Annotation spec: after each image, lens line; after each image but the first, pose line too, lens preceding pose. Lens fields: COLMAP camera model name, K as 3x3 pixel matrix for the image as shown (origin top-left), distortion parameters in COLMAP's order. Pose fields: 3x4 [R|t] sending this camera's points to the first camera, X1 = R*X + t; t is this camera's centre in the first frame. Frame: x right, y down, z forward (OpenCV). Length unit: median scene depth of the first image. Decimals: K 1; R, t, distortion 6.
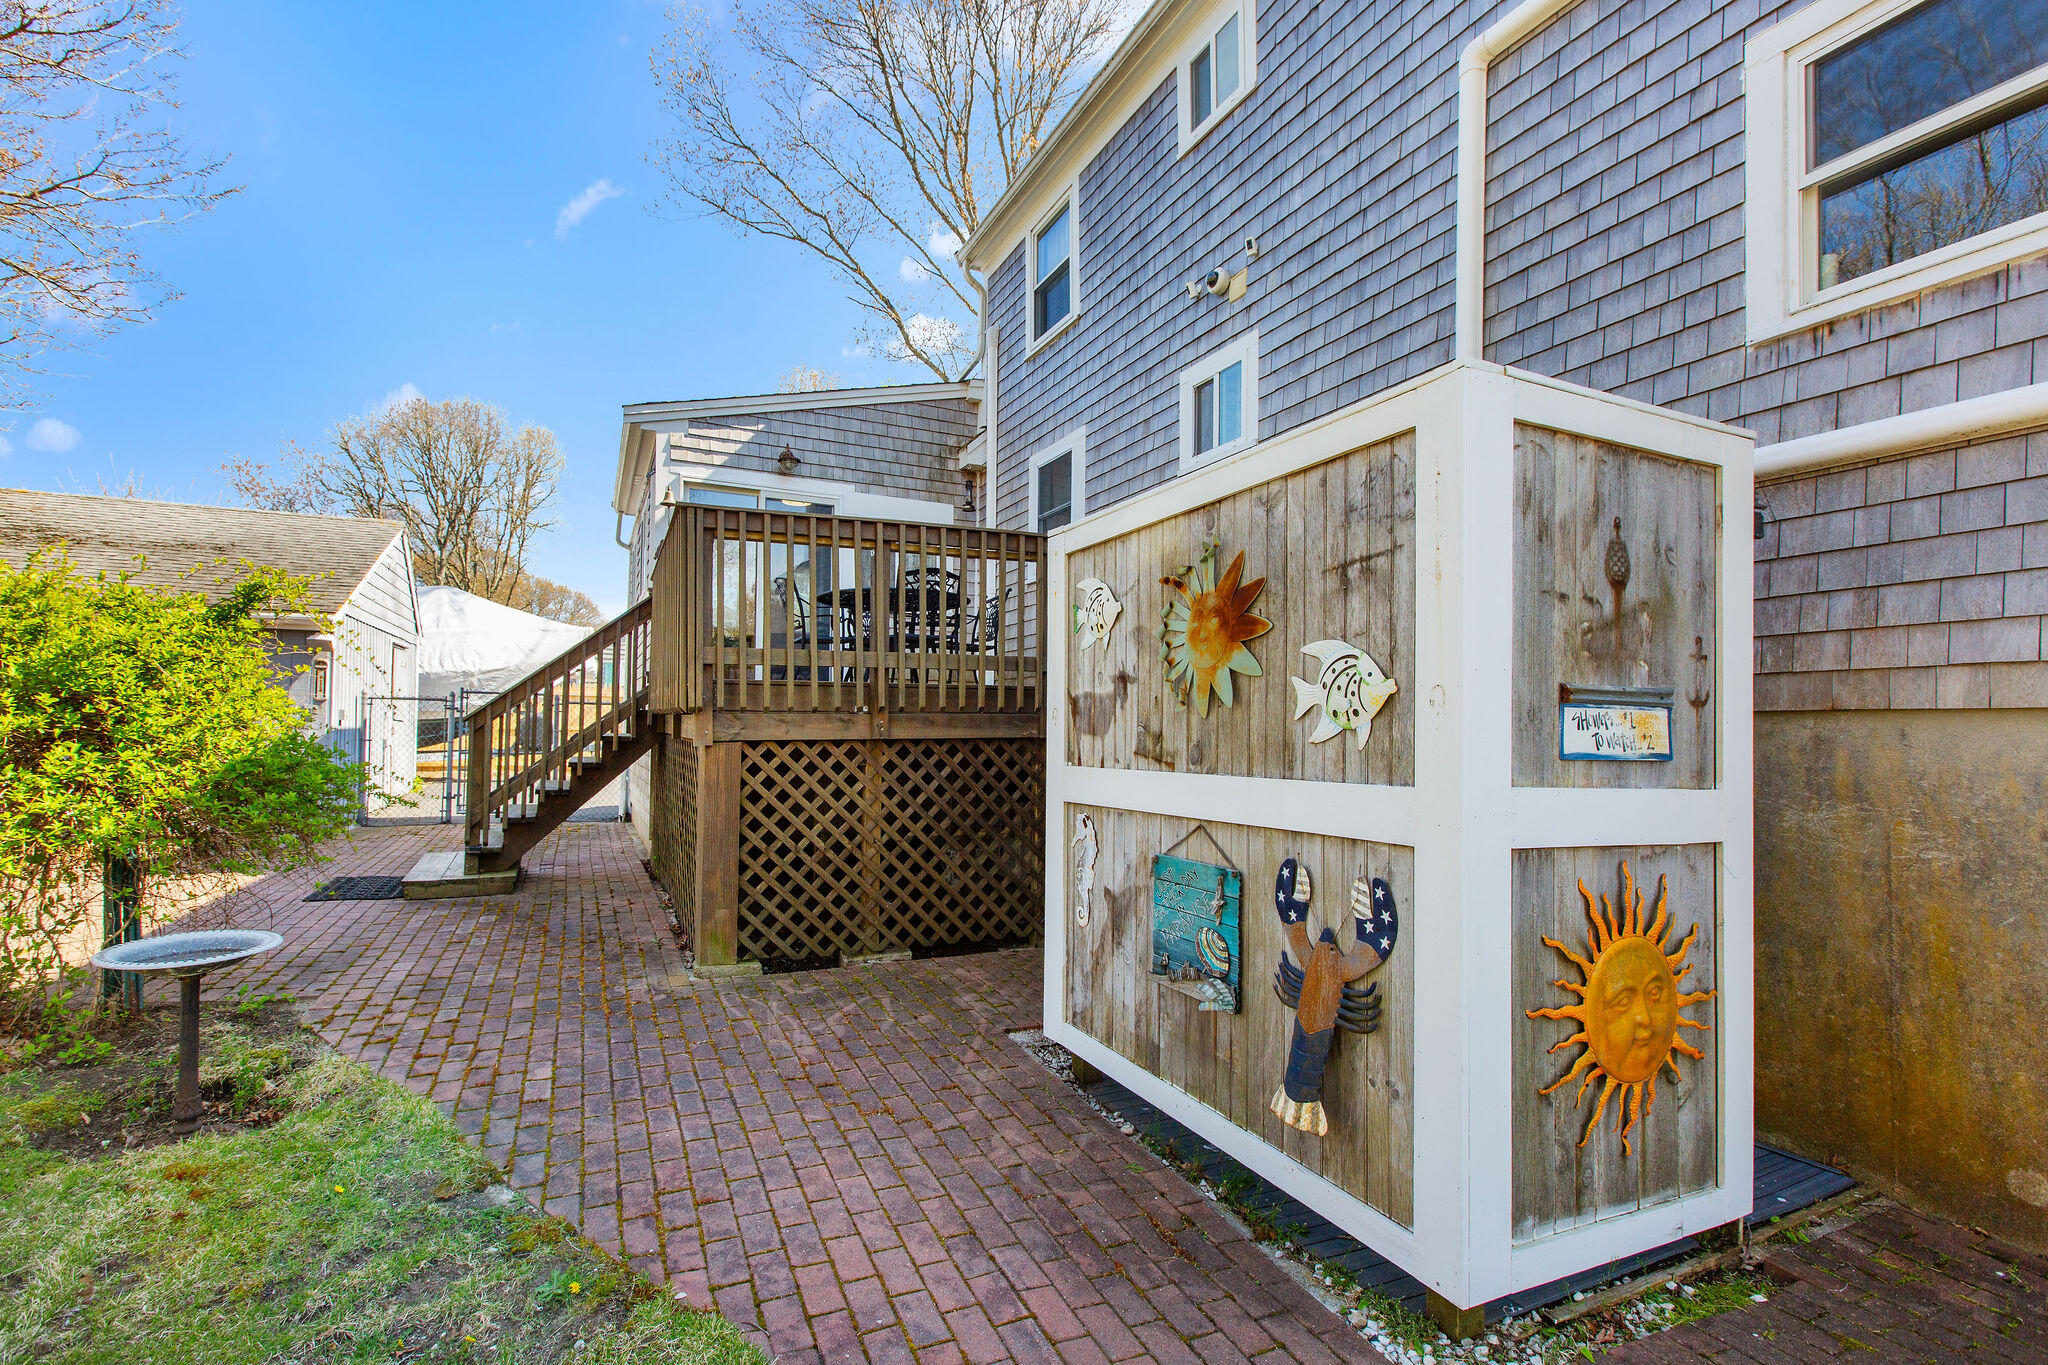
lens RADIAL K [[916.9, 0, 999.9], [0, 916.9, 719.9], [0, 0, 1]] dist [0.001591, 0.001192]
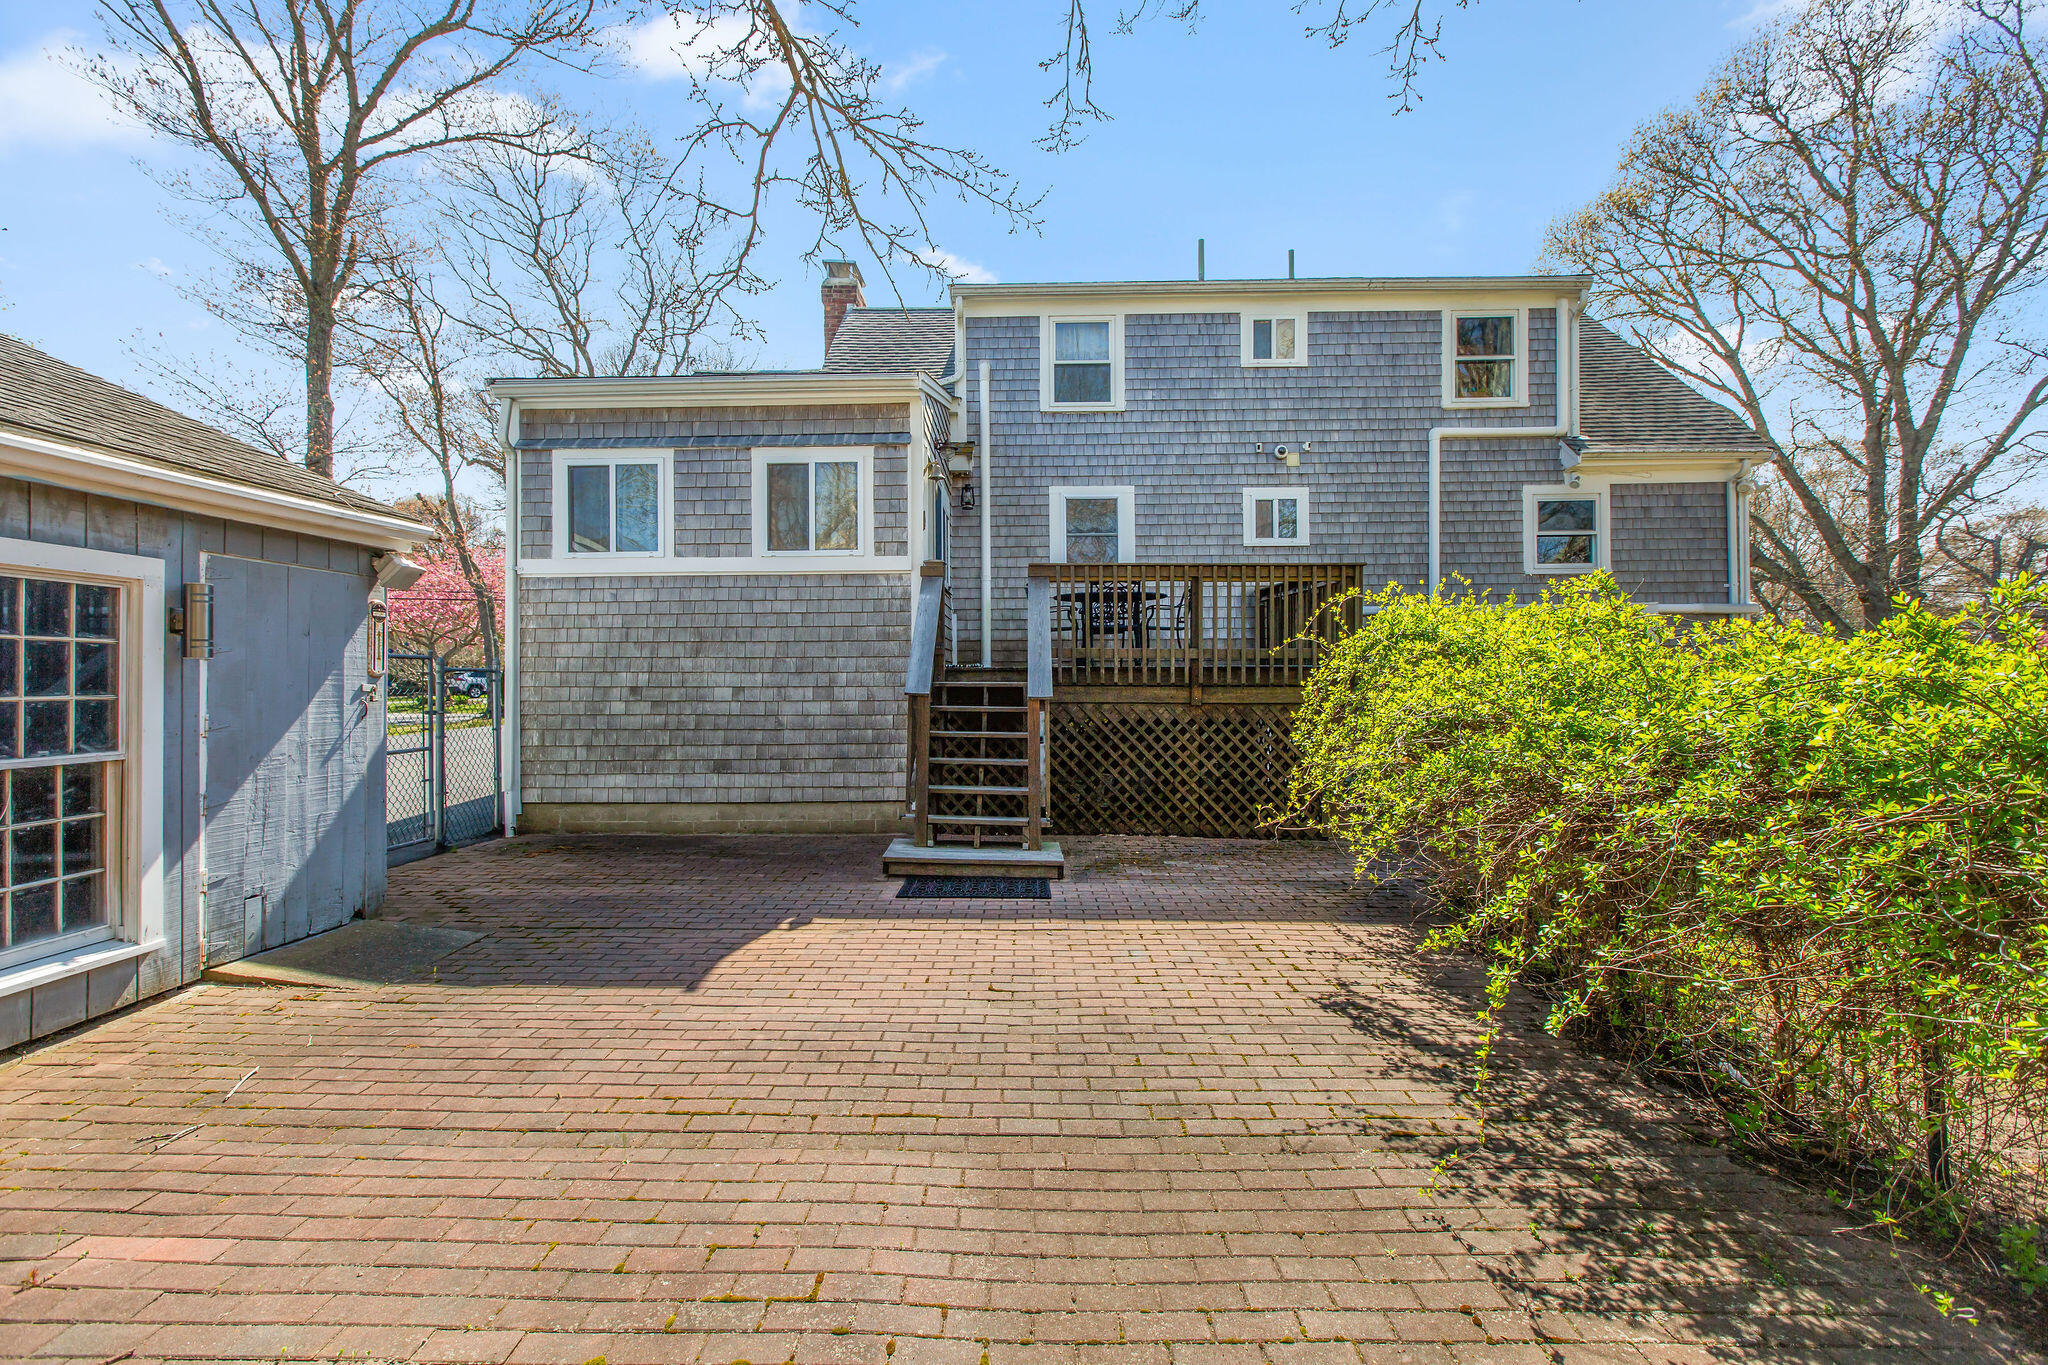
lens RADIAL K [[916.9, 0, 995.7], [0, 916.9, 675.4], [0, 0, 1]] dist [0.001591, 0.001192]
pose [[0.442455, -0.015664, 0.896654, -1.899725], [0.002441, 0.999865, 0.016262, -0.050600], [-0.896787, -0.005007, 0.442433, 0.747445]]
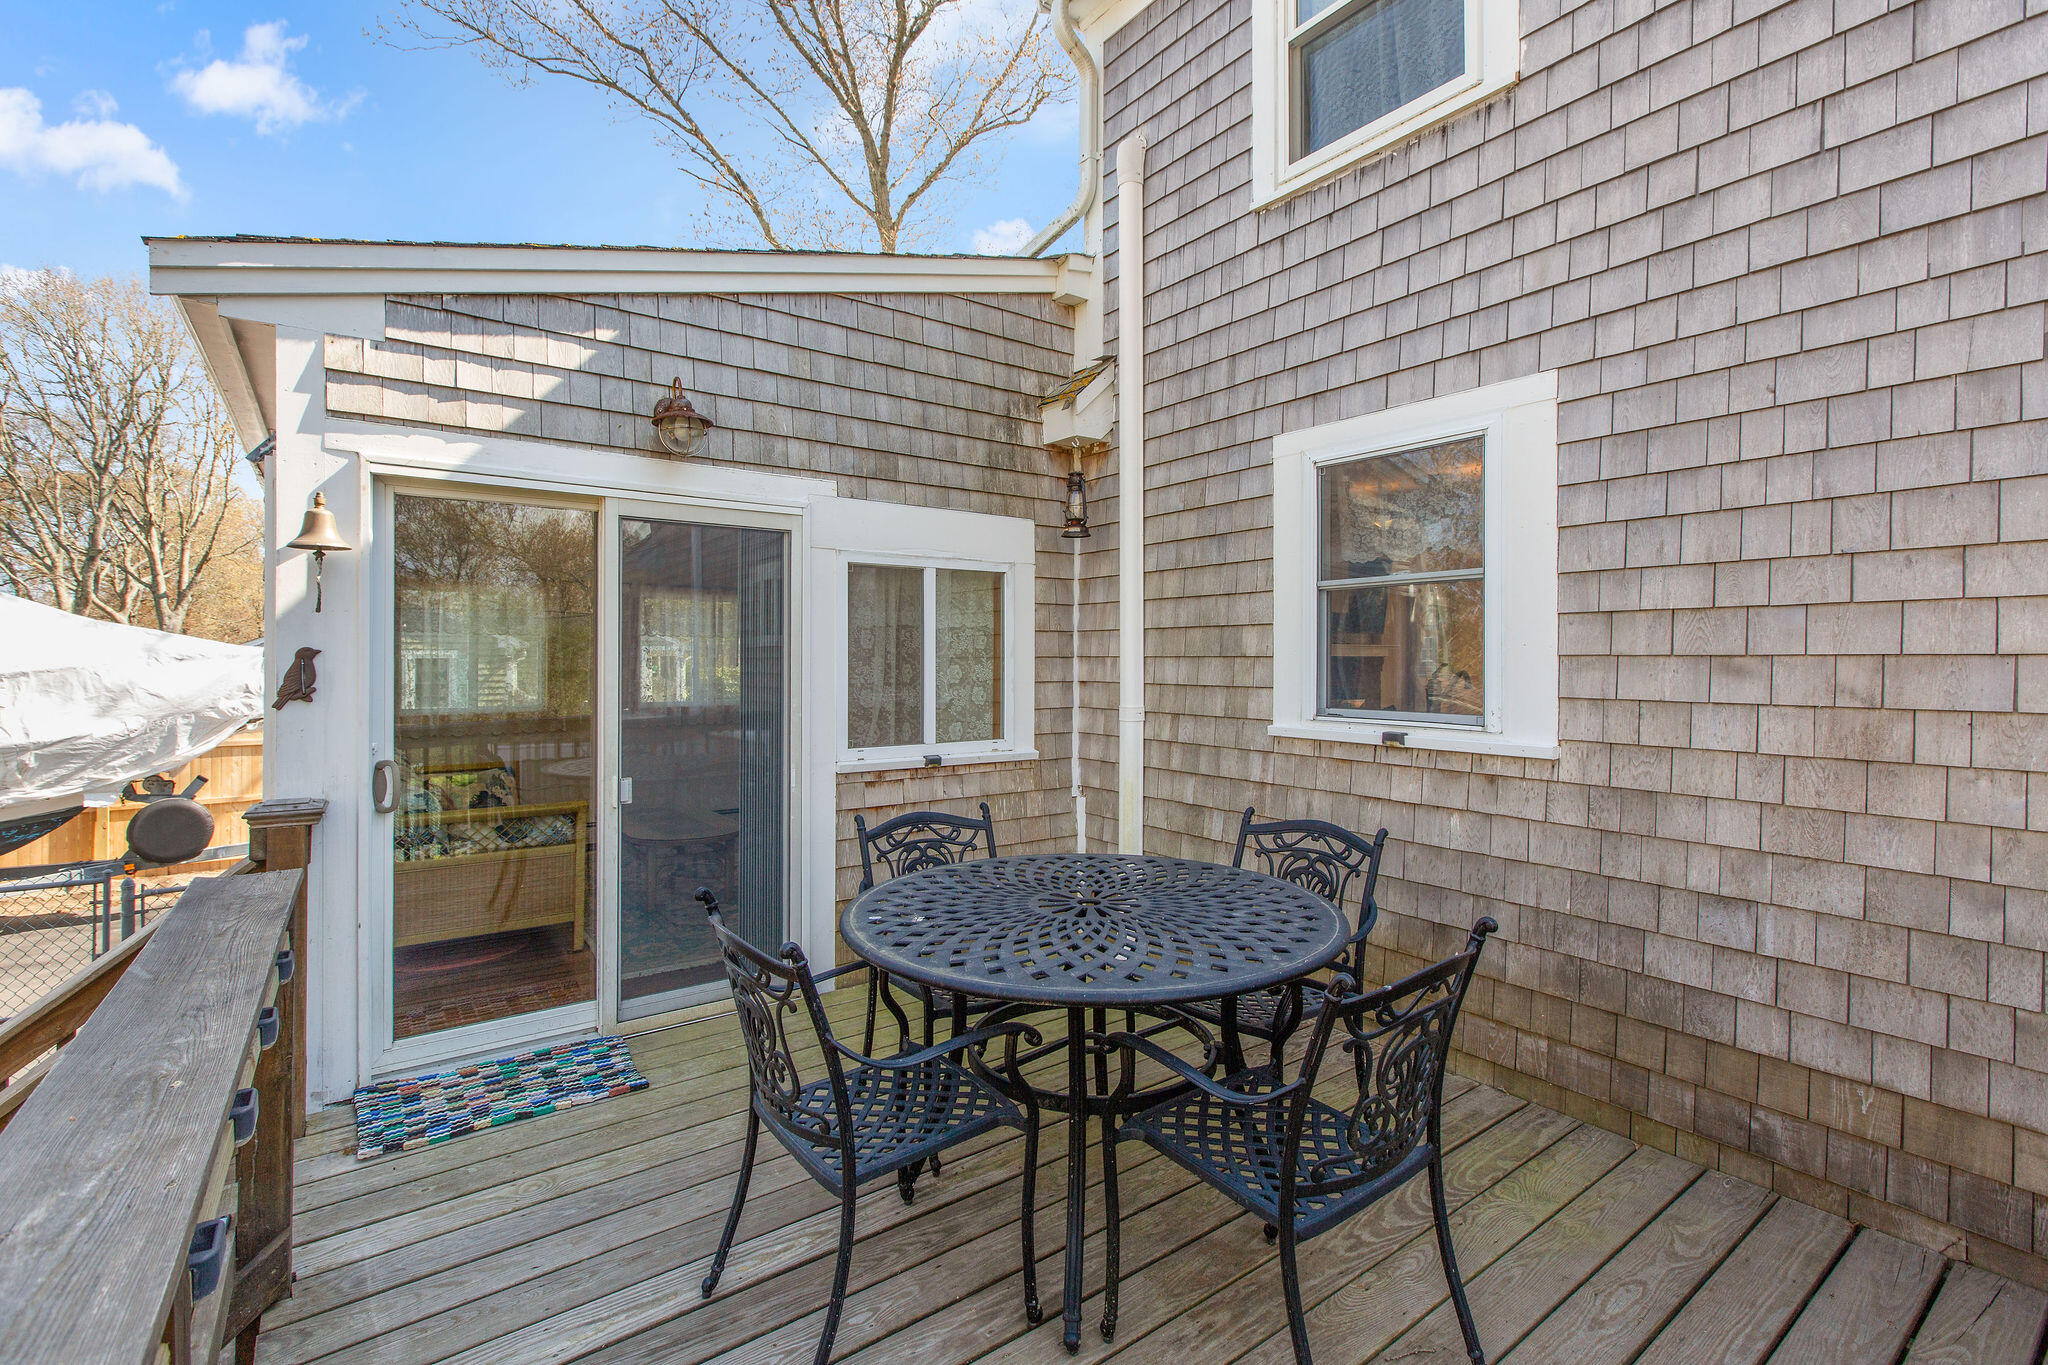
lens RADIAL K [[916.9, 0, 1012.4], [0, 916.9, 665.7], [0, 0, 1]] dist [0.001591, 0.001192]
pose [[0.978153, -0.020532, 0.206872, -0.282501], [0.017001, 0.999678, 0.018834, -0.296683], [-0.207192, -0.014906, 0.978187, 0.948250]]
